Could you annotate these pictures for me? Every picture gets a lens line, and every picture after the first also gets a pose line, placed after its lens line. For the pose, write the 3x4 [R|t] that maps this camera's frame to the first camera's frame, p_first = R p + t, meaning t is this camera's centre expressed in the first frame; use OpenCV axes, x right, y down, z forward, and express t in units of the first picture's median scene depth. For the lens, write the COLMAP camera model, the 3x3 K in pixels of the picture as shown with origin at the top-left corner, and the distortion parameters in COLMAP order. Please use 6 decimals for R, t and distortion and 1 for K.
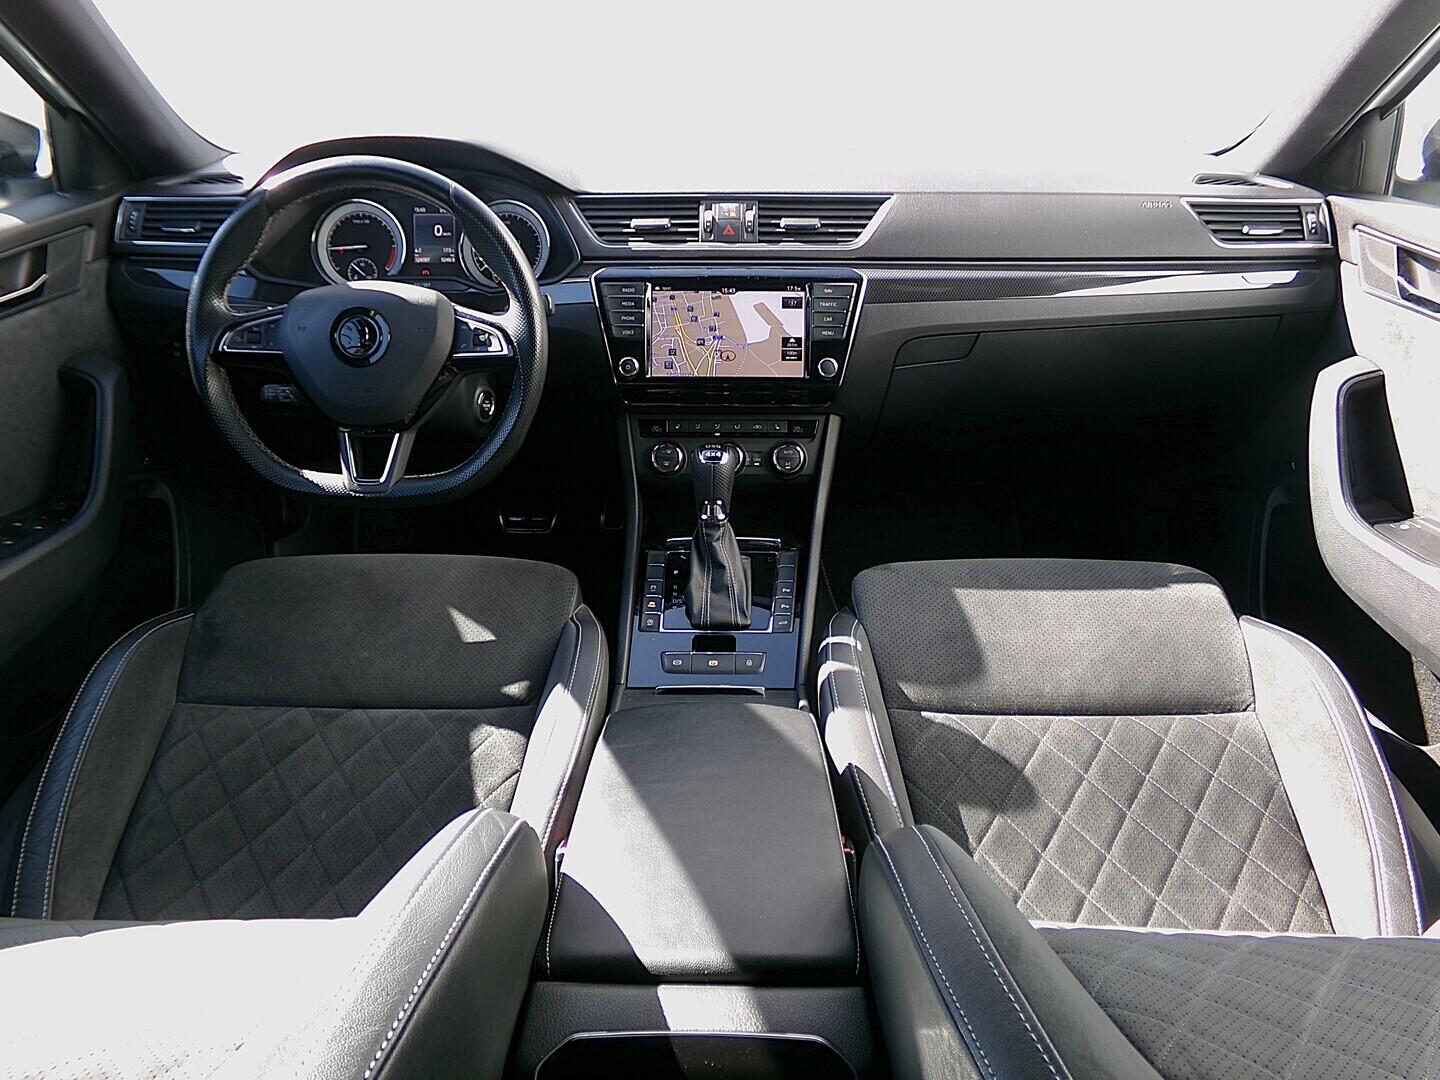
lens RADIAL K [[1020.4, 0, 692.1], [0, 1020.4, 545.6], [0, 0, 1]] dist [-0.137863, 0.215840]
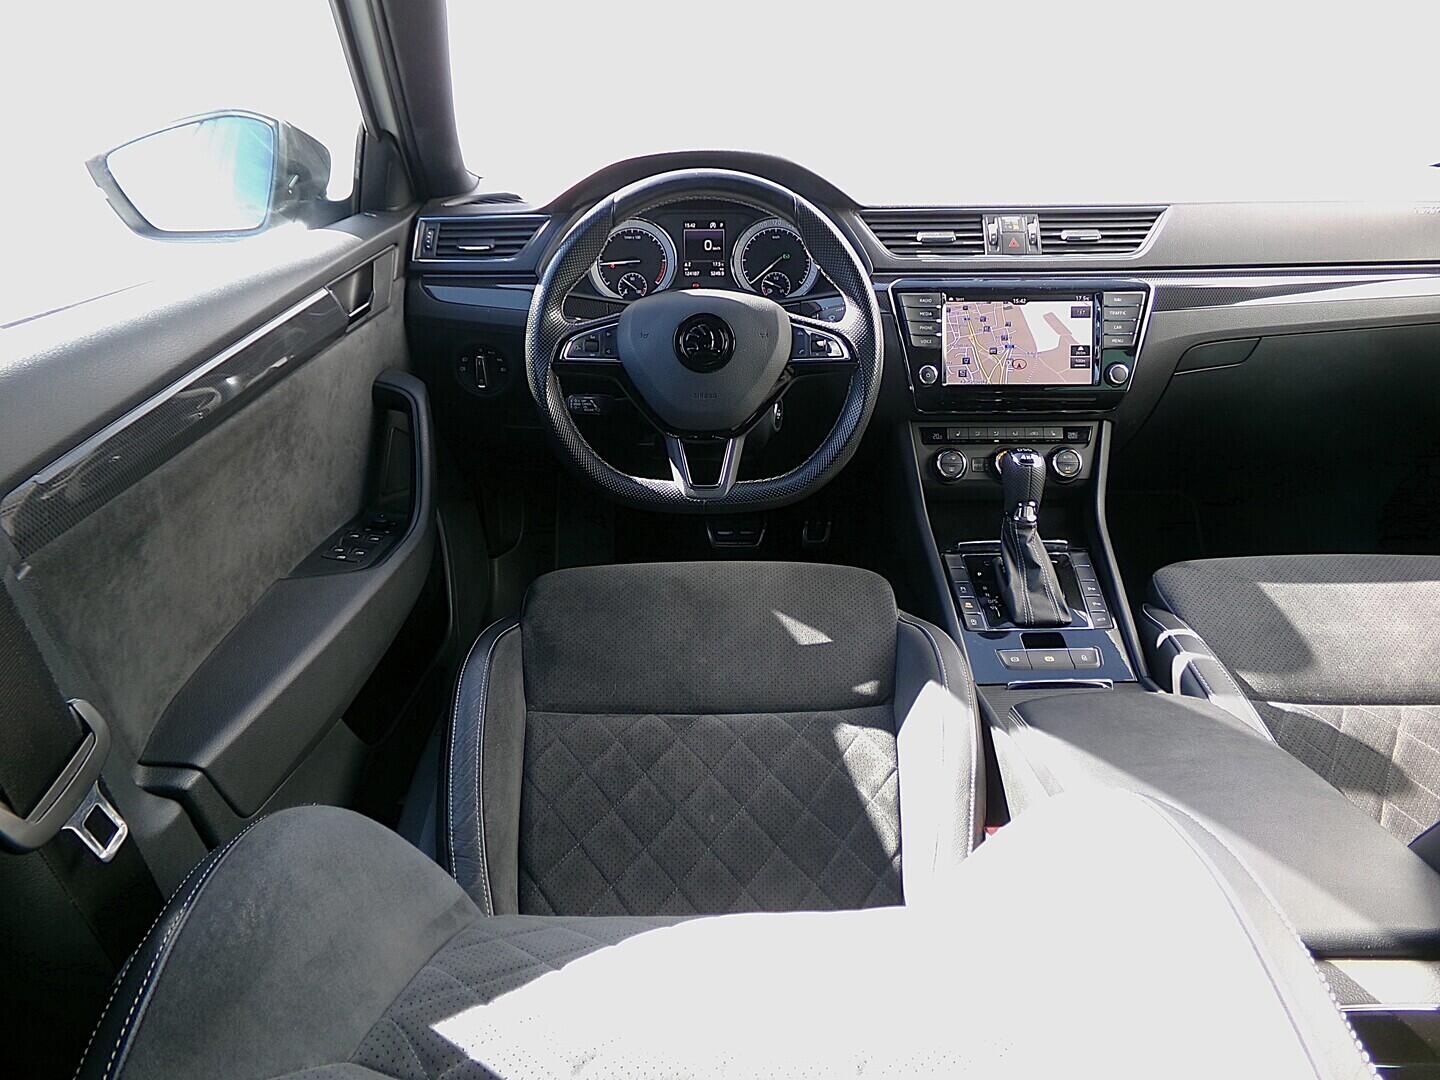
lens RADIAL K [[1020.4, 0, 692.1], [0, 1020.4, 545.6], [0, 0, 1]] dist [-0.137863, 0.215840]
pose [[0.999809, -0.018183, 0.007168, -0.309743], [0.018388, 0.999388, -0.029766, 0.021986], [-0.006622, 0.029892, 0.999531, -0.013520]]
